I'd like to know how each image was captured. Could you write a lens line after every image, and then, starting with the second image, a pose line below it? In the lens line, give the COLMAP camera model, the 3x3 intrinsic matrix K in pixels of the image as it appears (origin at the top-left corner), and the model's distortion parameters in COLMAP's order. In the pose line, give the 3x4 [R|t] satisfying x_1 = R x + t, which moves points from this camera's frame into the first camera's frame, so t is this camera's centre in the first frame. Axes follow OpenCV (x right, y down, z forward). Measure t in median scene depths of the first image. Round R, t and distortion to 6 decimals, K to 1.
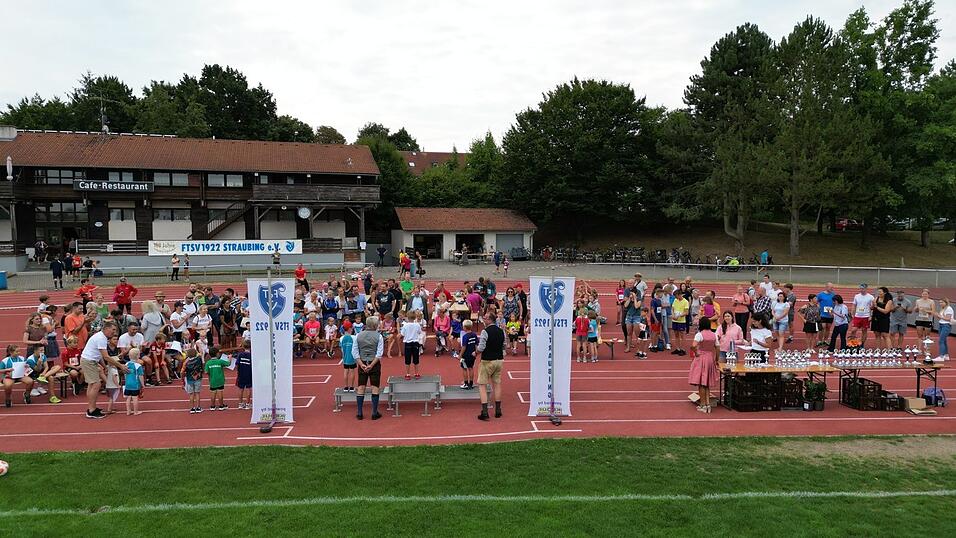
lens RADIAL K [[667.4, 0, 480.1], [0, 667.4, 268.0], [0, 0, 1]] dist [0.062178, -0.056208]
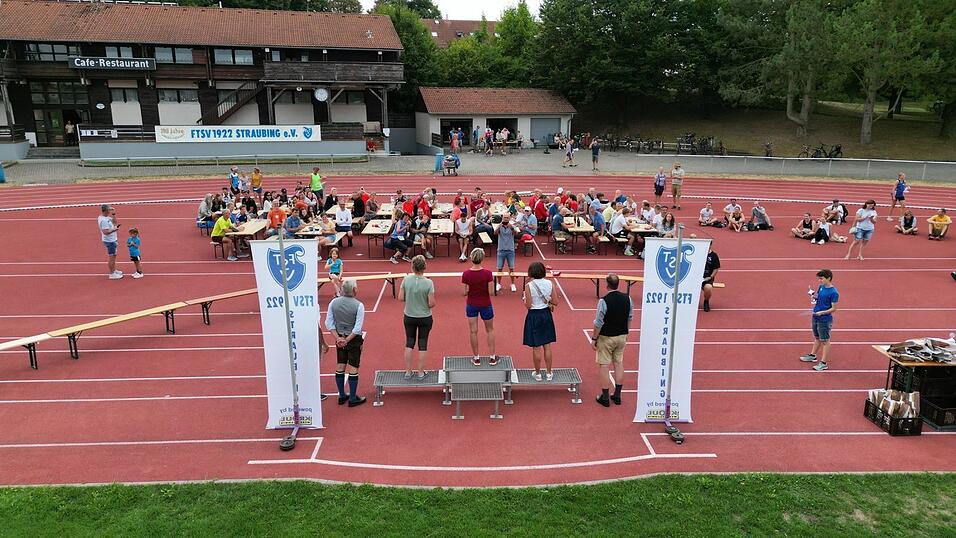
lens RADIAL K [[667.4, 0, 480.1], [0, 667.4, 268.0], [0, 0, 1]] dist [0.062178, -0.056208]
pose [[0.999529, 0.010354, -0.028891, -0.019330], [-0.004862, 0.982903, 0.184060, -0.020499], [0.030302, -0.183833, 0.982490, 0.070754]]
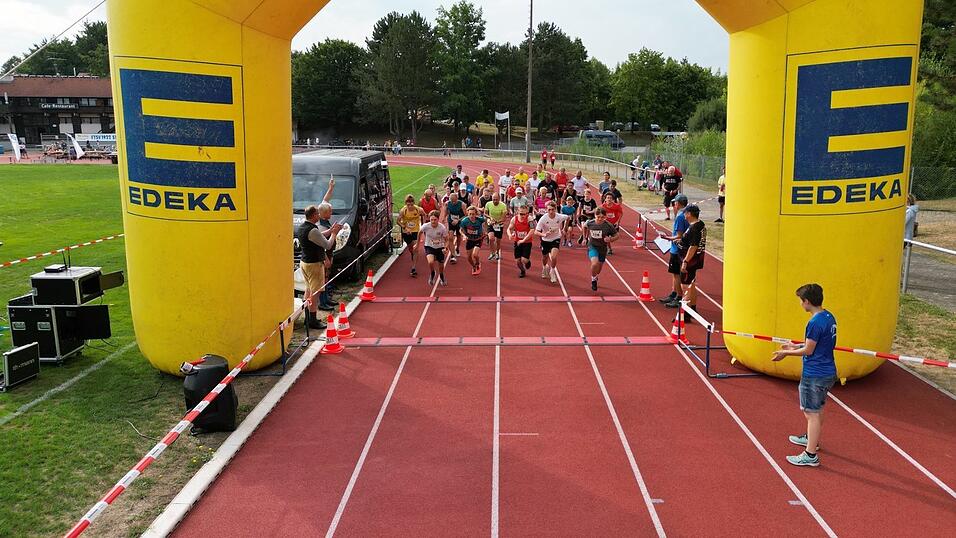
lens RADIAL K [[667.4, 0, 480.1], [0, 667.4, 268.0], [0, 0, 1]] dist [0.062178, -0.056208]
pose [[0.995812, 0.014899, -0.090204, 0.869776], [-0.002429, 0.990596, 0.136797, 0.074477], [0.091394, -0.136005, 0.986484, -0.913613]]
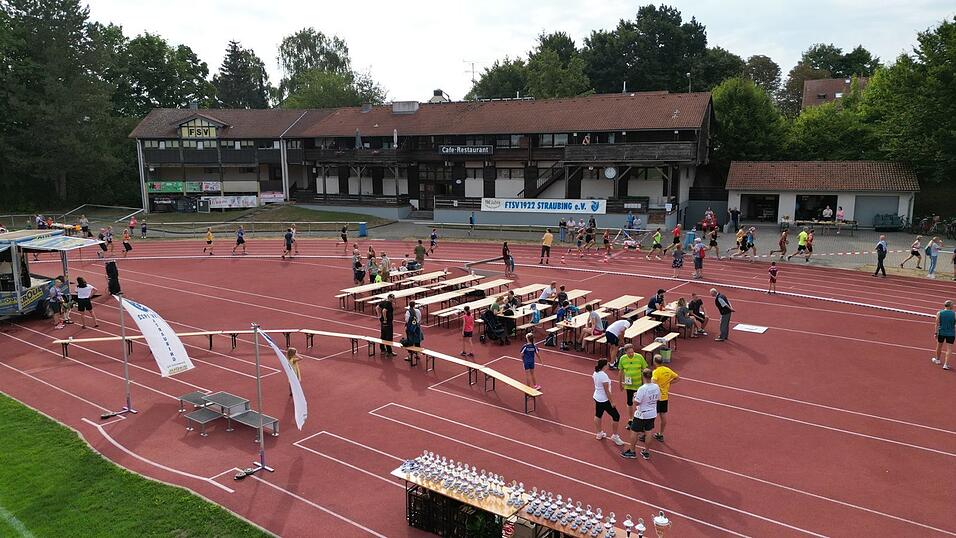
lens RADIAL K [[667.4, 0, 480.1], [0, 667.4, 268.0], [0, 0, 1]] dist [0.062178, -0.056208]
pose [[0.760408, 0.101865, -0.641407, 0.243768], [-0.033231, 0.992432, 0.118216, -0.053281], [0.648594, -0.068577, 0.758039, 0.109997]]
